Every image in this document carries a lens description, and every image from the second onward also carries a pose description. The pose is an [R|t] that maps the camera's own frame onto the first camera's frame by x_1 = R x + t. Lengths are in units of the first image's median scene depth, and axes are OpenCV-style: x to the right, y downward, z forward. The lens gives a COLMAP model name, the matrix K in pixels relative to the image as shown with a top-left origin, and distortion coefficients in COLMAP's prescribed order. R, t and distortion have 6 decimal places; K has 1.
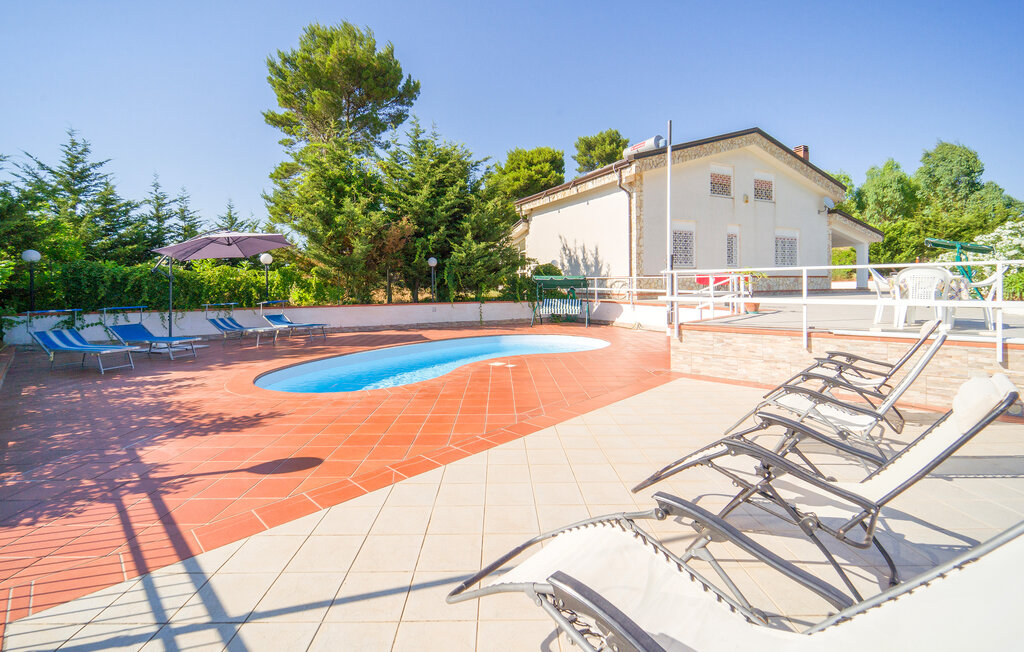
lens RADIAL K [[422.8, 0, 511.1], [0, 422.8, 294.1], [0, 0, 1]] dist [0.002540, 0.000106]
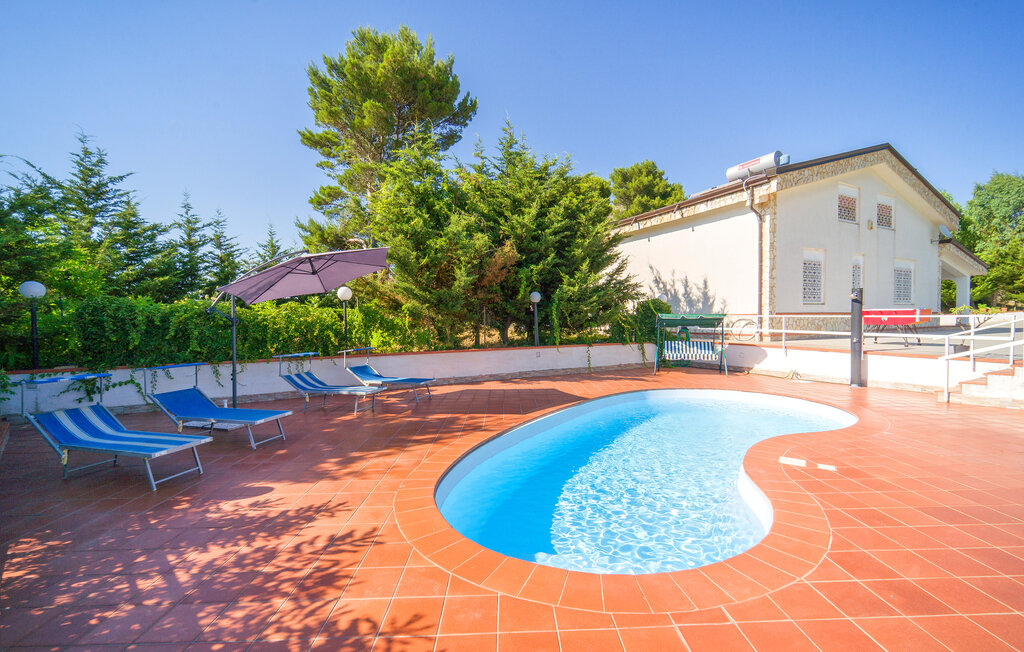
lens RADIAL K [[411.3, 0, 533.4], [0, 411.3, 332.5], [0, 0, 1]] dist [0.002489, 0.000349]
pose [[0.999658, -0.002257, 0.026067, -0.196191], [0.001929, 0.999918, 0.012624, -0.015973], [-0.026093, -0.012569, 0.999580, 0.180971]]
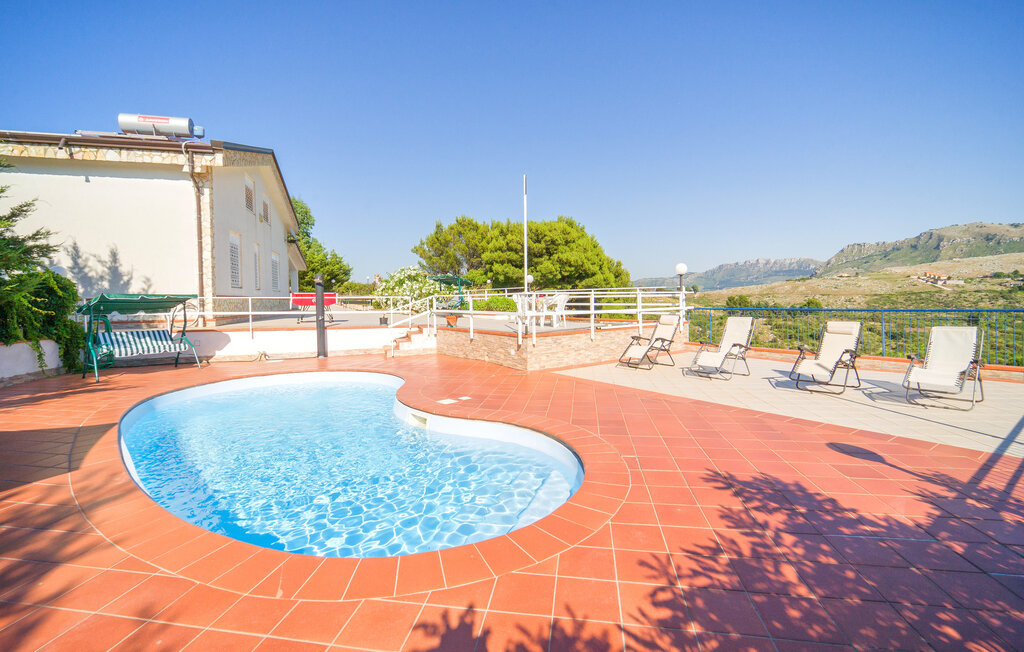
lens RADIAL K [[446.6, 0, 472.2], [0, 446.6, 311.0], [0, 0, 1]] dist [0.002043, 0.000267]
pose [[0.237752, -0.018774, 0.971144, -0.385266], [0.033318, 0.999382, 0.011163, -0.008035], [-0.970754, 0.029703, 0.238231, 0.332585]]
